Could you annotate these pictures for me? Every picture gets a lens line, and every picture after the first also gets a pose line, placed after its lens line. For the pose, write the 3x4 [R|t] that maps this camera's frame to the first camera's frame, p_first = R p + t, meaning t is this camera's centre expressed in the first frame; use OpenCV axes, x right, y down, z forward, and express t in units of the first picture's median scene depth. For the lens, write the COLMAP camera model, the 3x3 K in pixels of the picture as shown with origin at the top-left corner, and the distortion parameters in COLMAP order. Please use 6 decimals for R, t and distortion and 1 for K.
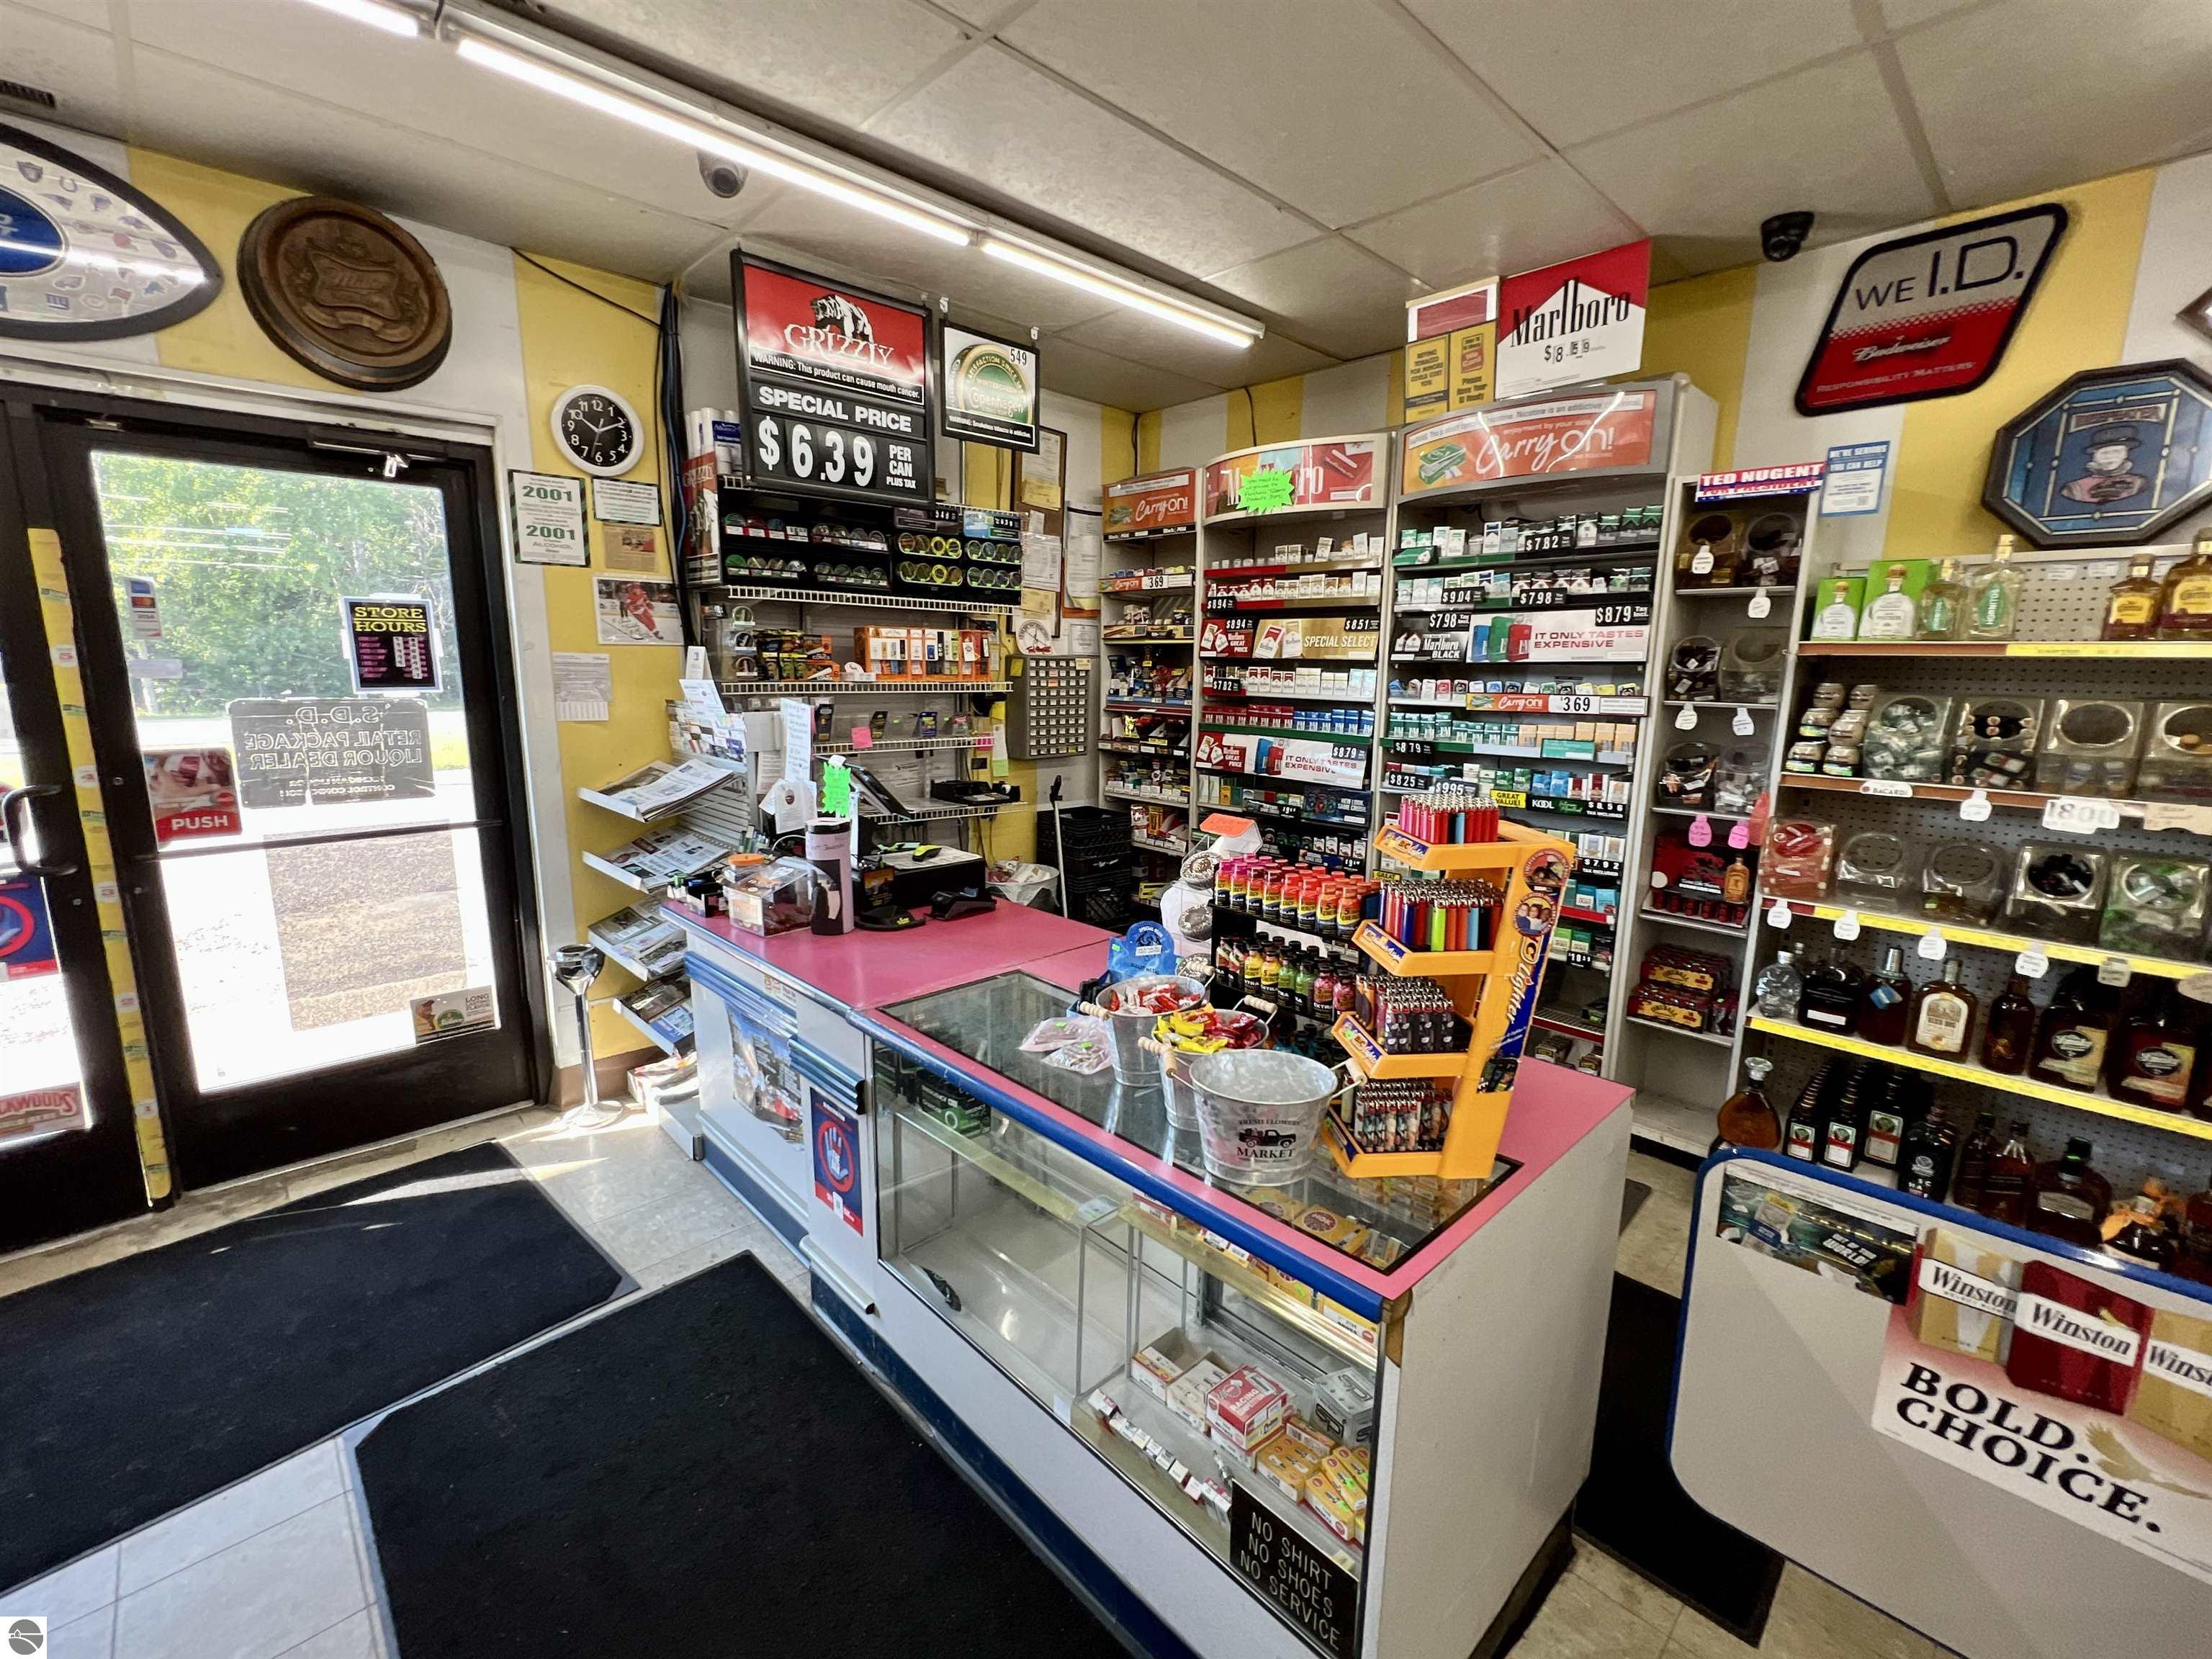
lens RADIAL K [[944.2, 0, 1107.1], [0, 944.2, 833.8], [0, 0, 1]] dist [-0.003538, 0.001229]
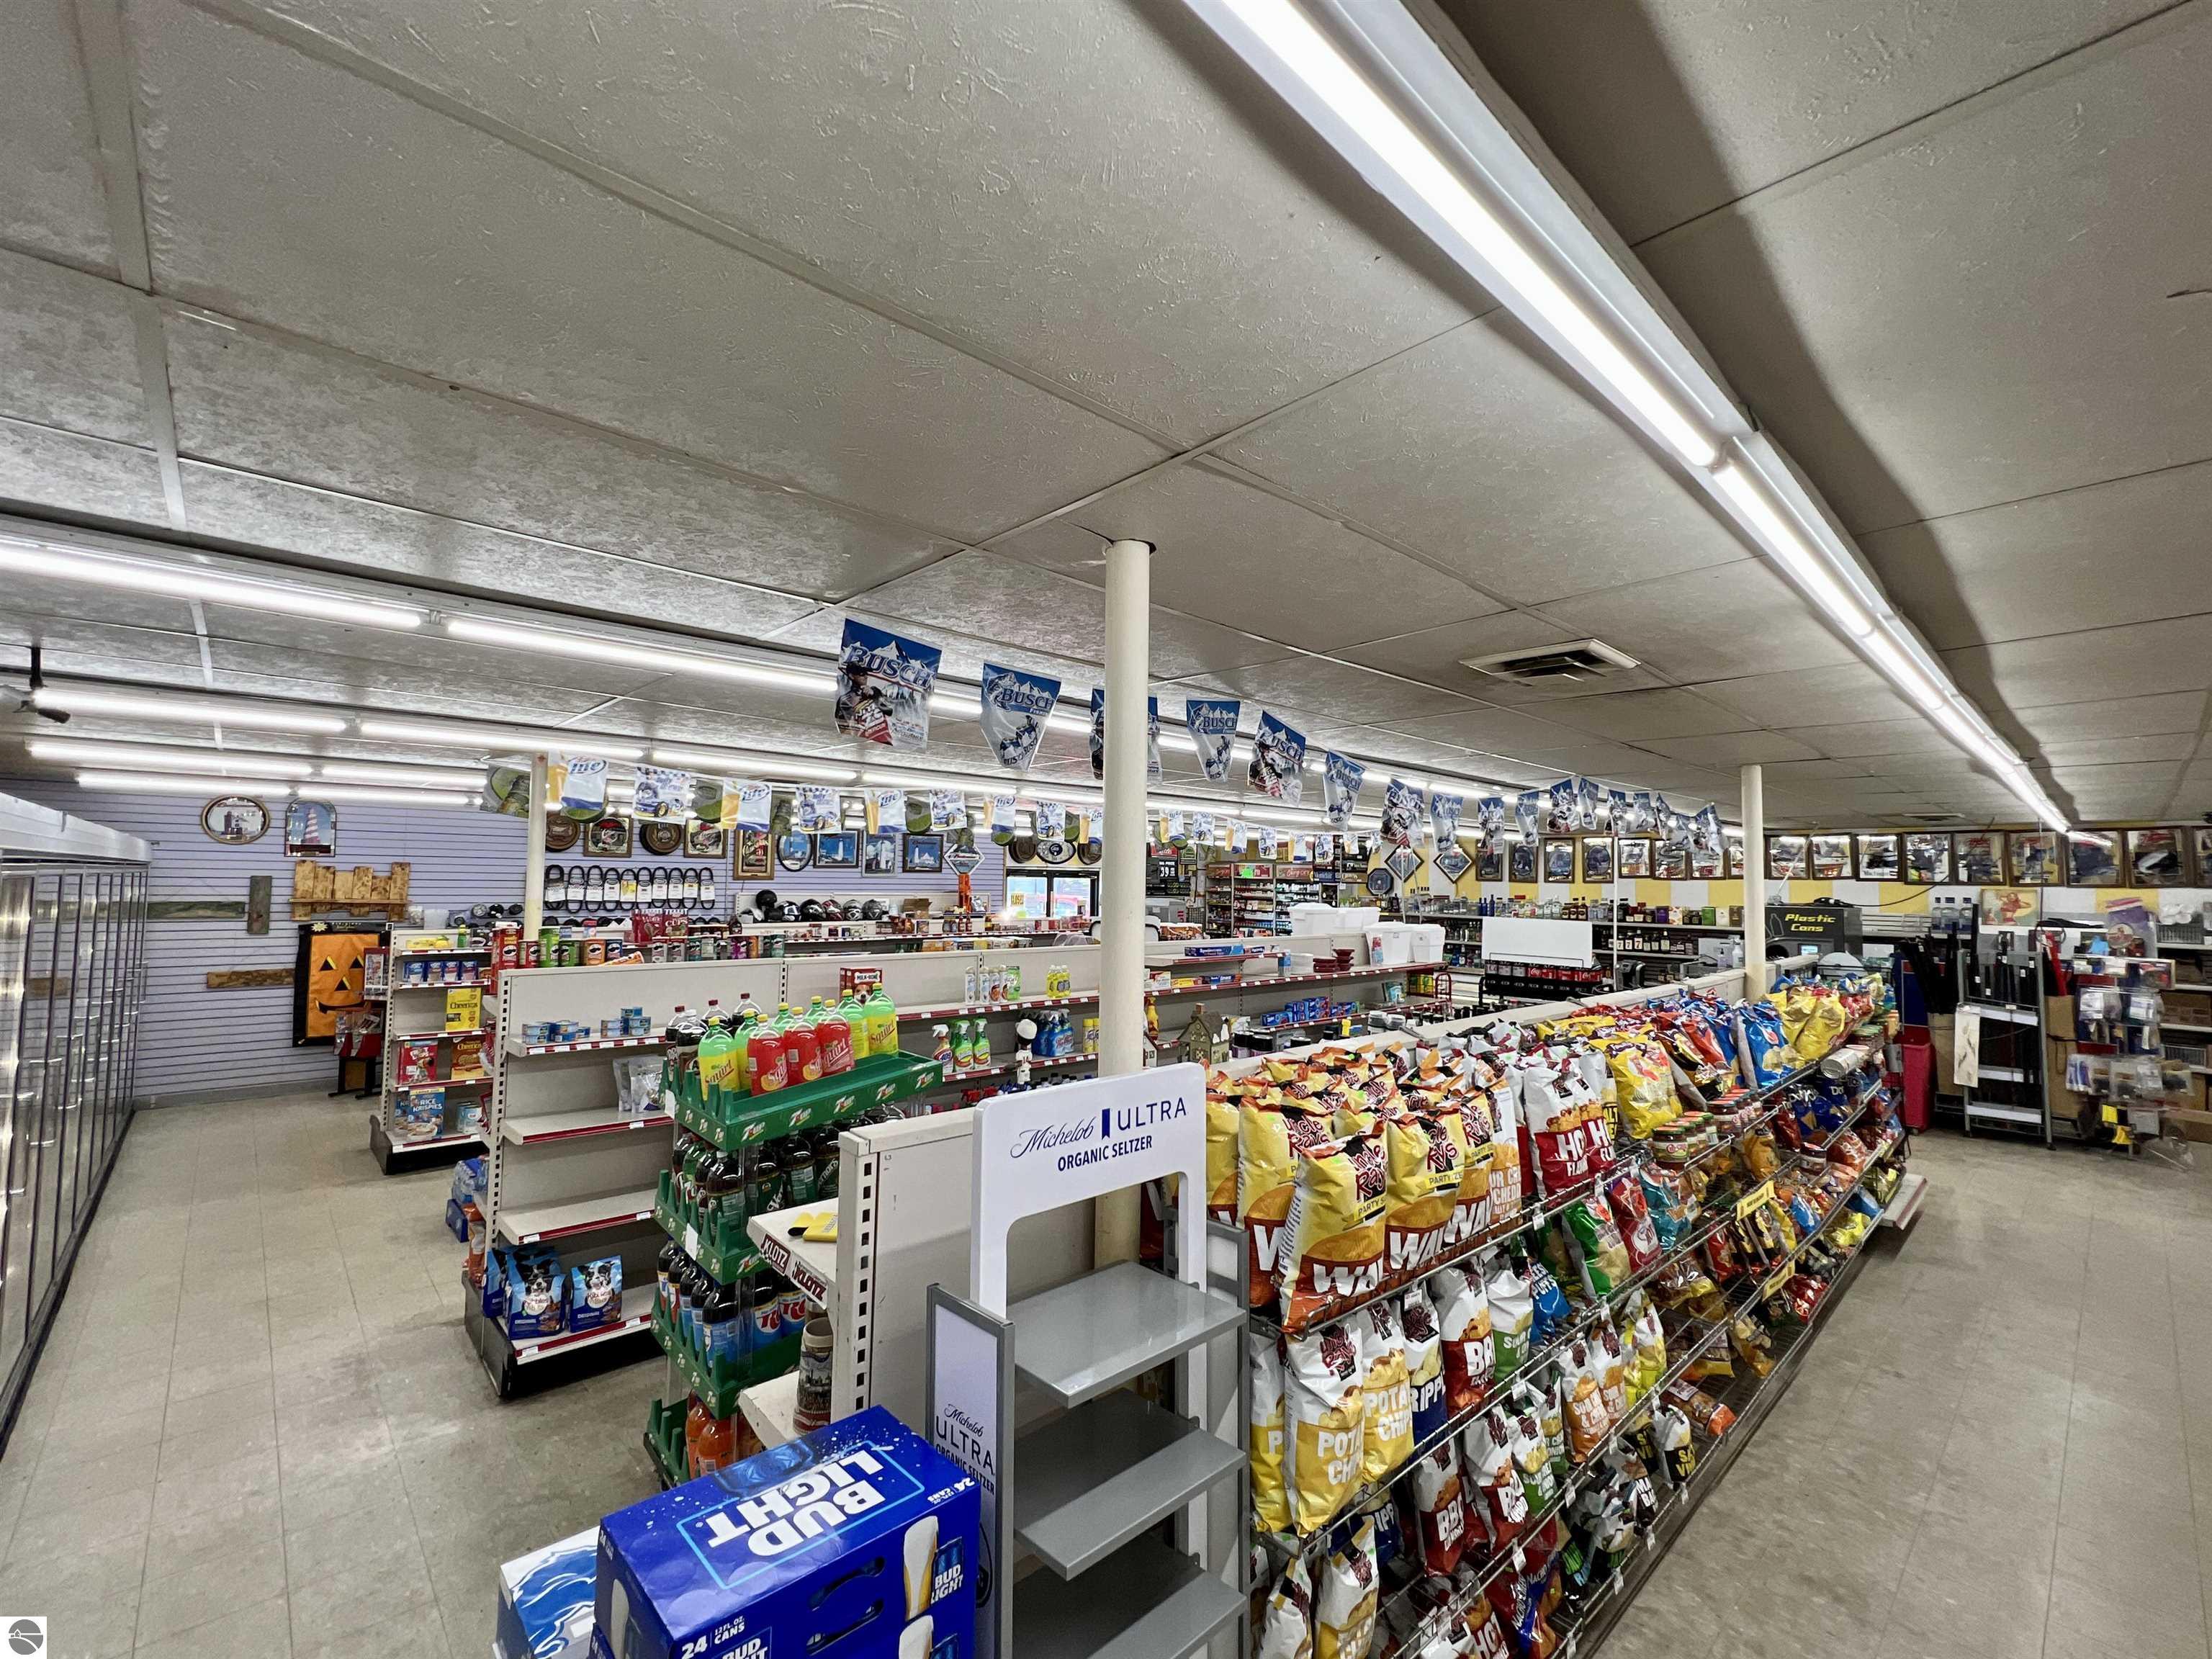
lens RADIAL K [[944.2, 0, 1109.6], [0, 944.2, 826.9], [0, 0, 1]] dist [-0.003538, 0.001229]
pose [[0.999835, 0.008134, -0.016237, -0.558975], [-0.011747, 0.971534, -0.236608, 0.659831], [0.013850, 0.236760, 0.971469, -4.585807]]
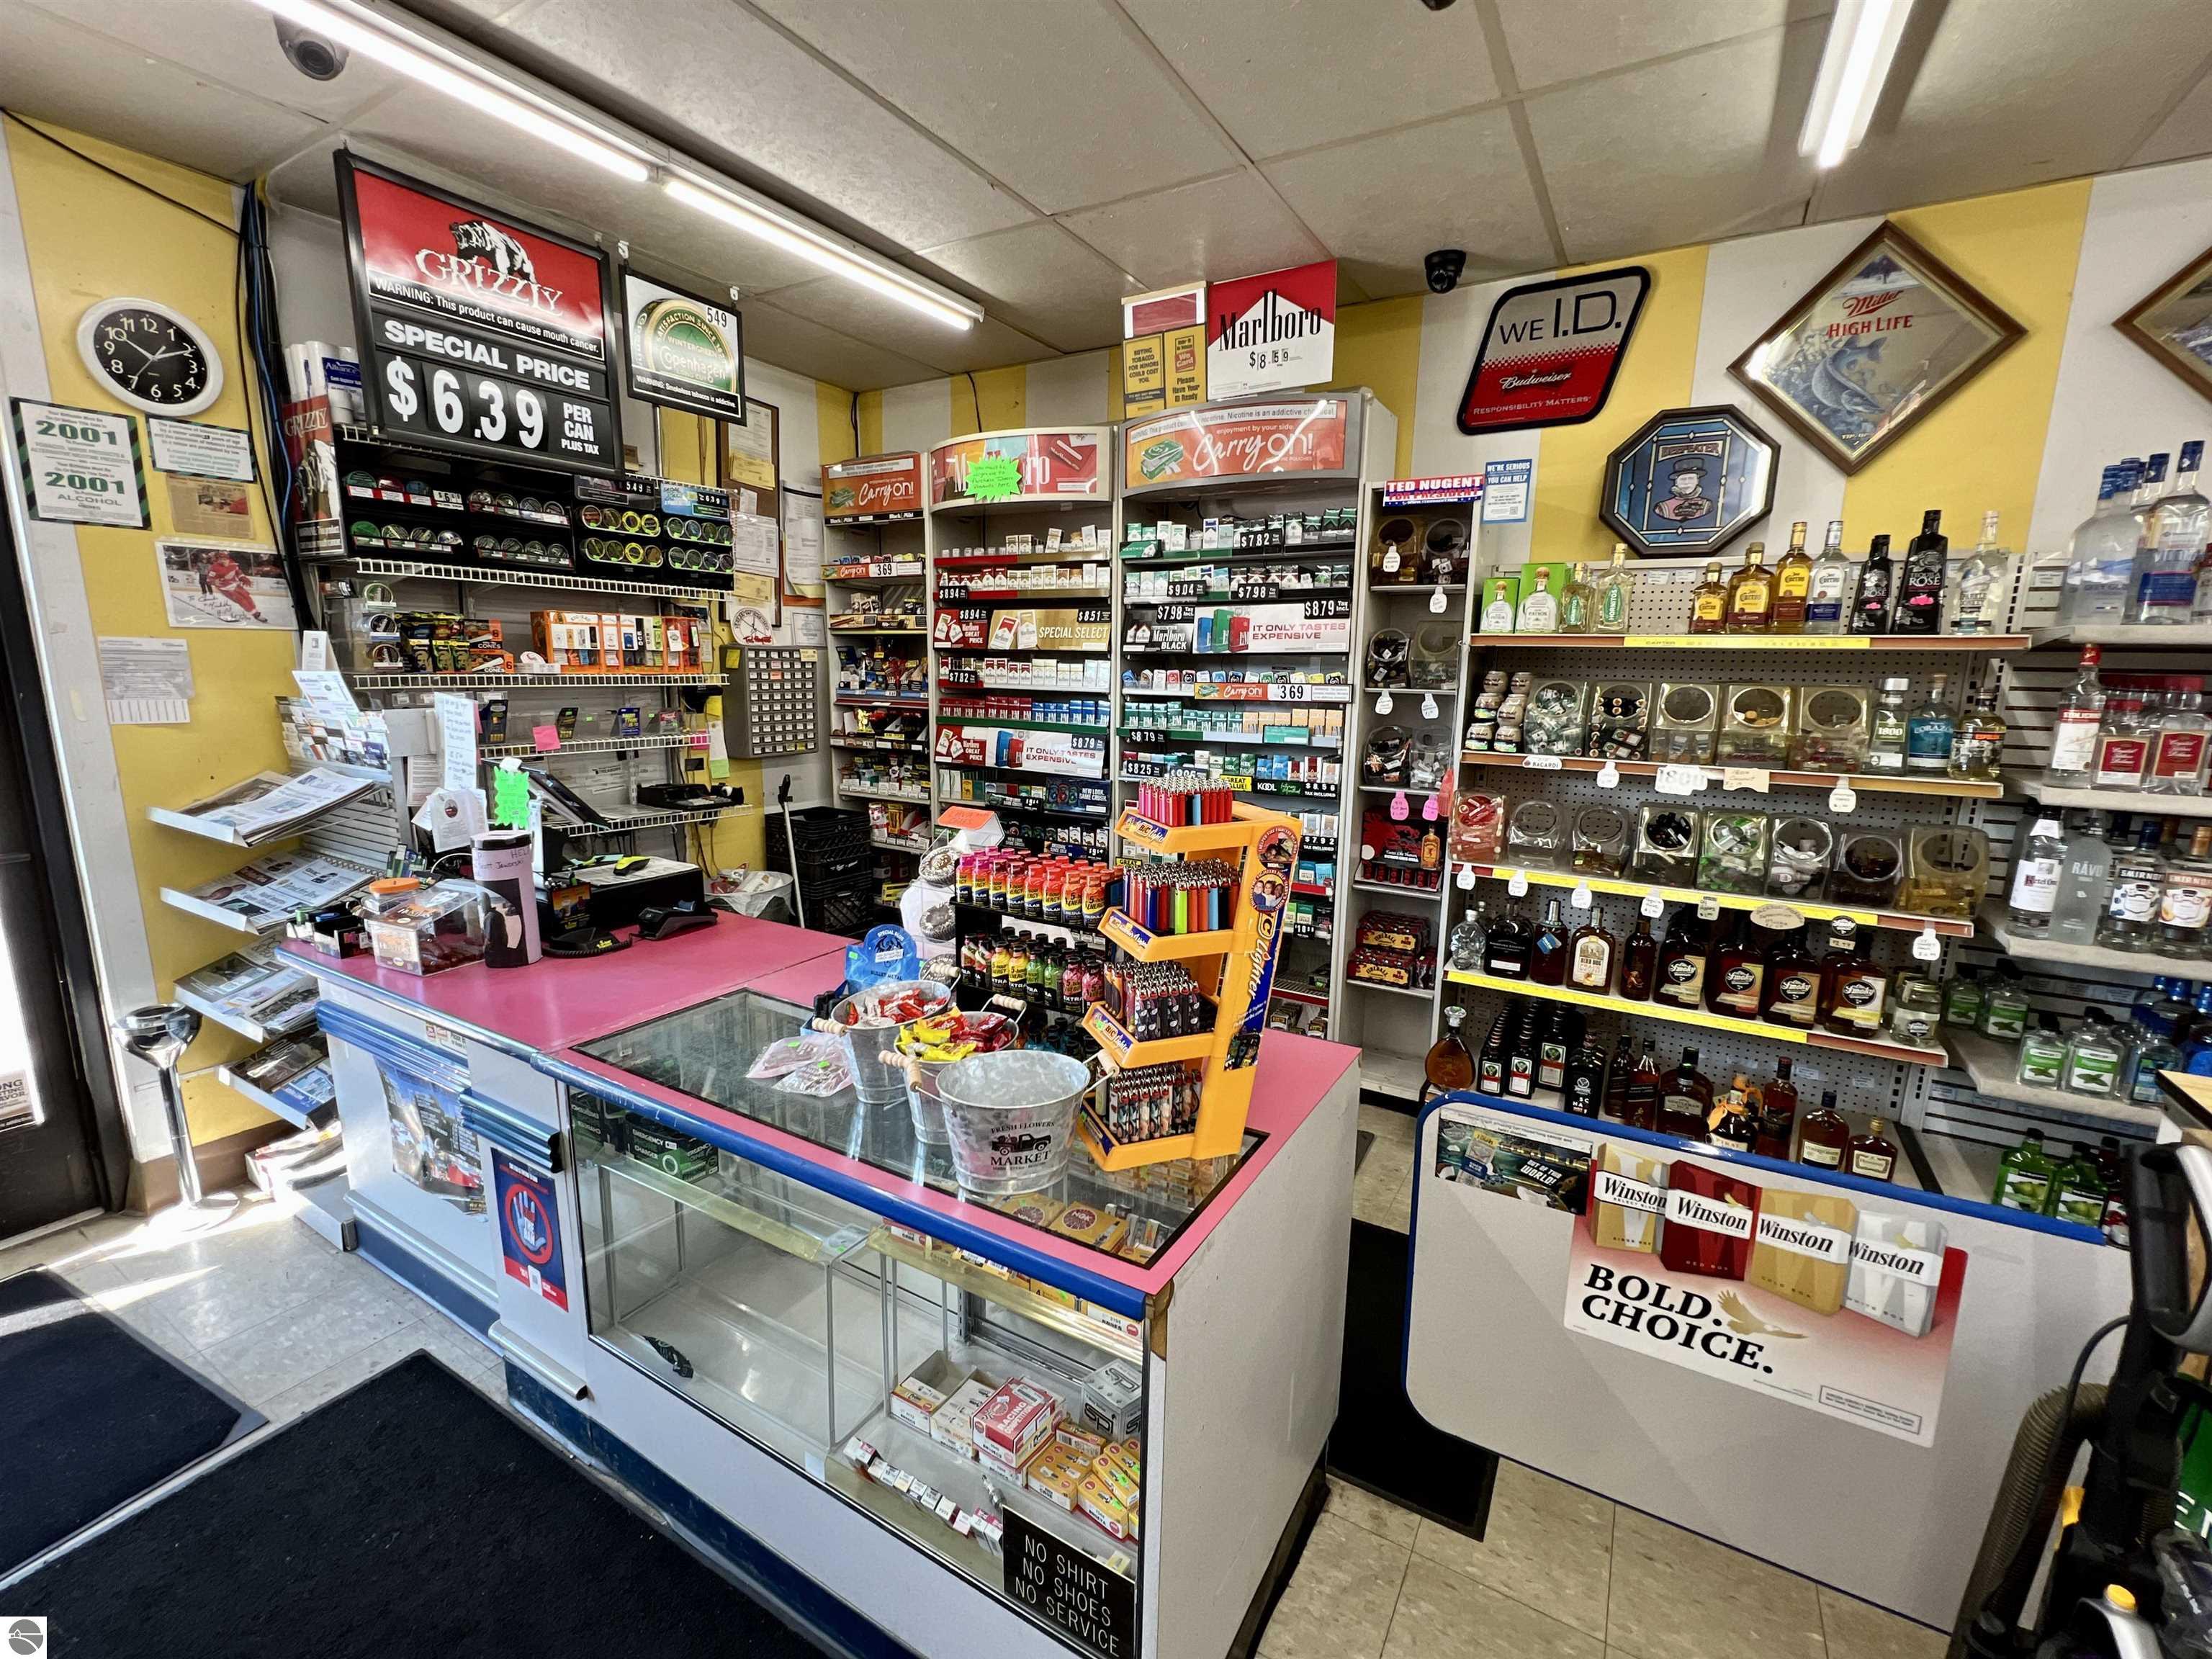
lens RADIAL K [[944.2, 0, 1106.4], [0, 944.2, 830.9], [0, 0, 1]] dist [-0.003538, 0.001229]
pose [[0.963712, -0.046365, 0.262886, 0.008492], [0.046165, 0.998910, 0.006941, 0.002615], [-0.262921, 0.005447, 0.964802, 0.029089]]
